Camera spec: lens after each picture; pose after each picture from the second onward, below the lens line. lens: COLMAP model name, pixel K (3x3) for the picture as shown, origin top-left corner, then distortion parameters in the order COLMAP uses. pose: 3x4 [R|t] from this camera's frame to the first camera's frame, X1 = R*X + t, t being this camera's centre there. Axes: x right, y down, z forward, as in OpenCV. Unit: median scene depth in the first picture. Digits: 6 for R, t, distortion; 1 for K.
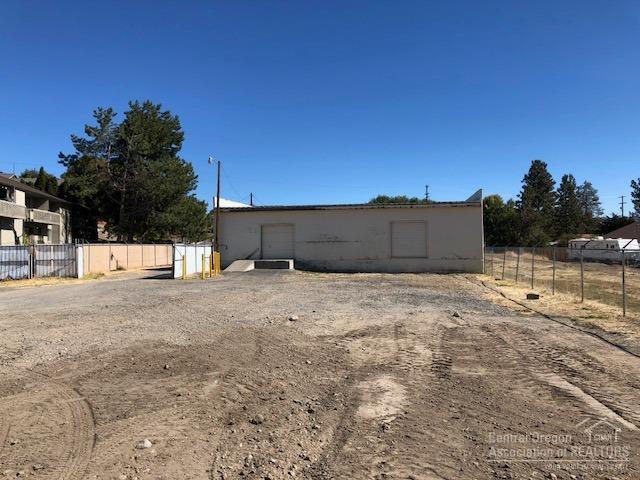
lens RADIAL K [[521.2, 0, 320.0], [0, 521.2, 240.0], [0, 0, 1]] dist [-0.007896, -0.000978]
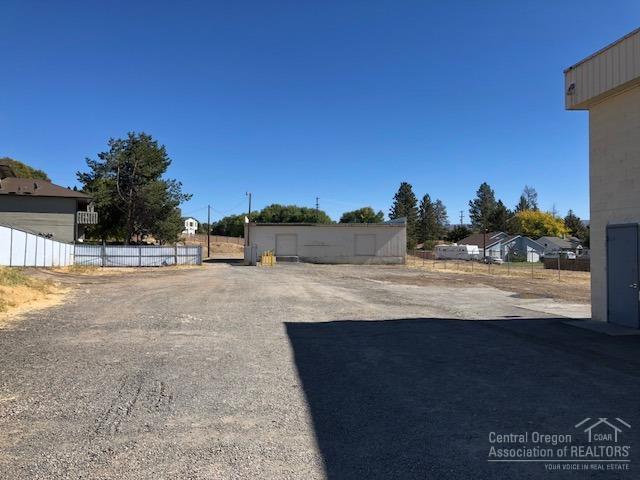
lens RADIAL K [[521.9, 0, 320.0], [0, 521.9, 240.0], [0, 0, 1]] dist [0.043324, -0.003186]
pose [[0.962178, 0.014840, 0.272015, -0.241703], [-0.013989, 0.999889, -0.005067, -0.003233], [-0.272060, 0.001070, 0.962280, -0.337332]]
